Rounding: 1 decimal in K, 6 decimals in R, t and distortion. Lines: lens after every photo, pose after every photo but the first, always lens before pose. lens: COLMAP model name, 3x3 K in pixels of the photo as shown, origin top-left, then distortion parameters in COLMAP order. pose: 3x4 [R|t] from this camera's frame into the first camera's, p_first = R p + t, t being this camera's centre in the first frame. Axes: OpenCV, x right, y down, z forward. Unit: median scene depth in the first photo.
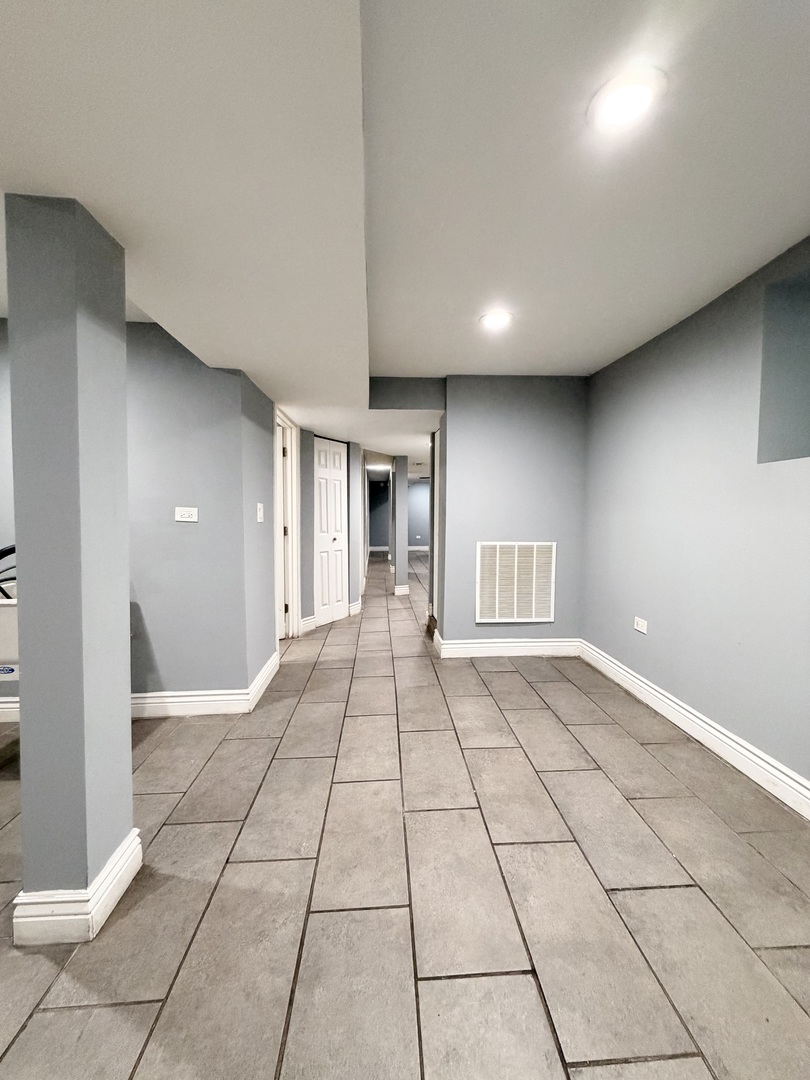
lens RADIAL K [[432.7, 0, 408.6], [0, 432.7, 532.7], [0, 0, 1]] dist [-0.000439, 0.000120]
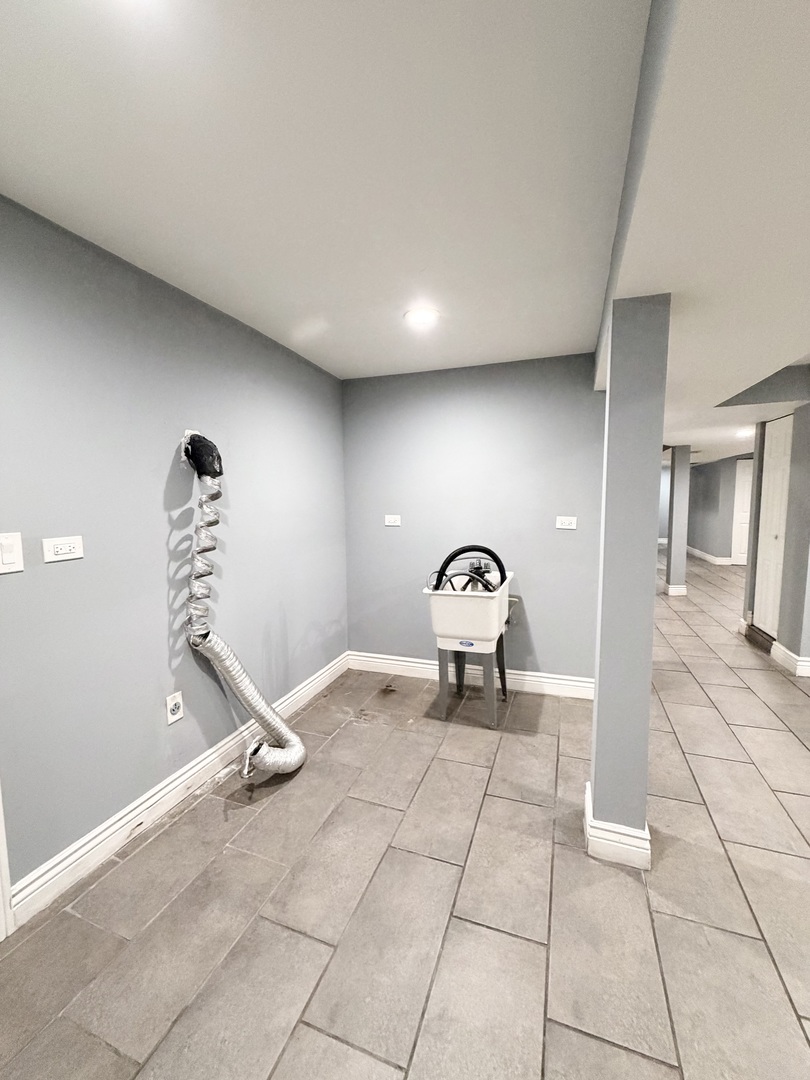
lens RADIAL K [[432.7, 0, 406.7], [0, 432.7, 543.0], [0, 0, 1]] dist [-0.000439, 0.000120]
pose [[0.914373, 0.029890, -0.403768, -0.425123], [-0.005679, 0.998120, 0.061027, -0.054335], [0.404833, -0.053508, 0.912824, -0.202261]]
